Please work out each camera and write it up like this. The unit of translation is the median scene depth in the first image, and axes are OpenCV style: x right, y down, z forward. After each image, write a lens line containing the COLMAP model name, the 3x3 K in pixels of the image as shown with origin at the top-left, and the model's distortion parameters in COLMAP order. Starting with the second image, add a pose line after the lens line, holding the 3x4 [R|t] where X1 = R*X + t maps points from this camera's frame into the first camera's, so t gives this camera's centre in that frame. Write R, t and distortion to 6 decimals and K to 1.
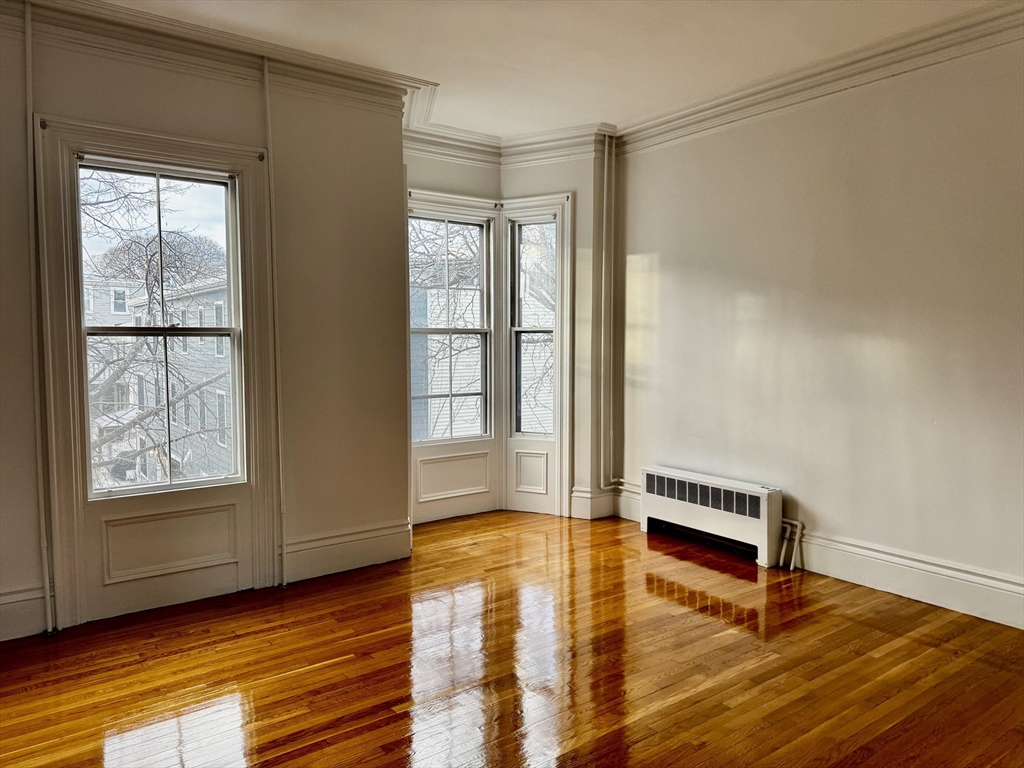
lens RADIAL K [[712.9, 0, 511.3], [0, 712.9, 386.5], [0, 0, 1]] dist [0.049900, -0.058948]
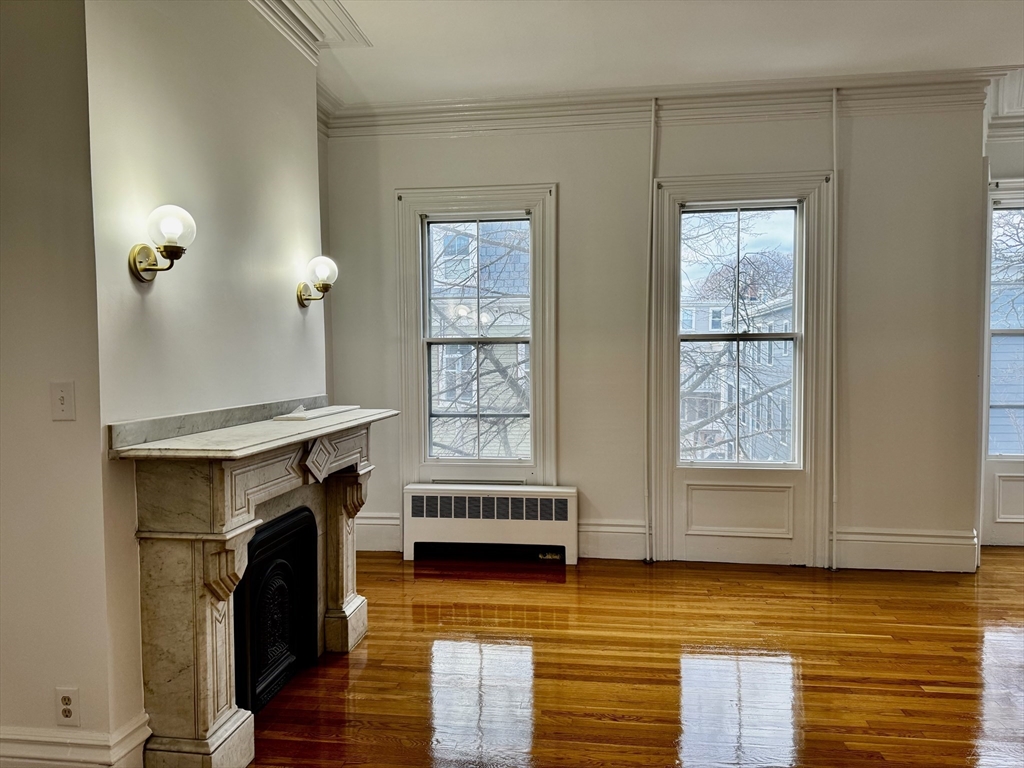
lens RADIAL K [[712.9, 0, 505.3], [0, 712.9, 387.0], [0, 0, 1]] dist [0.049900, -0.058948]
pose [[0.710706, 0.030274, -0.702838, 0.078862], [-0.039894, 0.999200, 0.002699, 0.016997], [0.702357, 0.026121, 0.711345, -0.117078]]
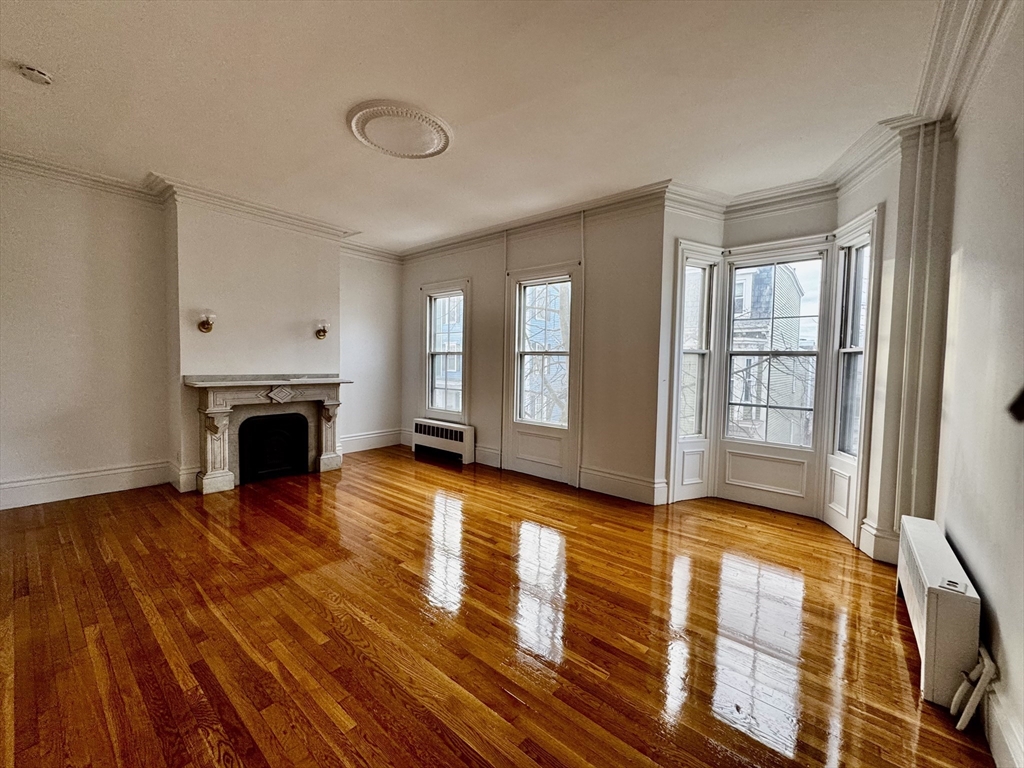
lens RADIAL K [[406.9, 0, 509.8], [0, 406.9, 378.1], [0, 0, 1]] dist [-0.001900, -0.000455]
pose [[0.236115, 0.048128, -0.970533, 0.593542], [-0.081294, 0.996250, 0.029626, -0.024123], [0.968319, 0.071903, 0.239142, 0.499030]]
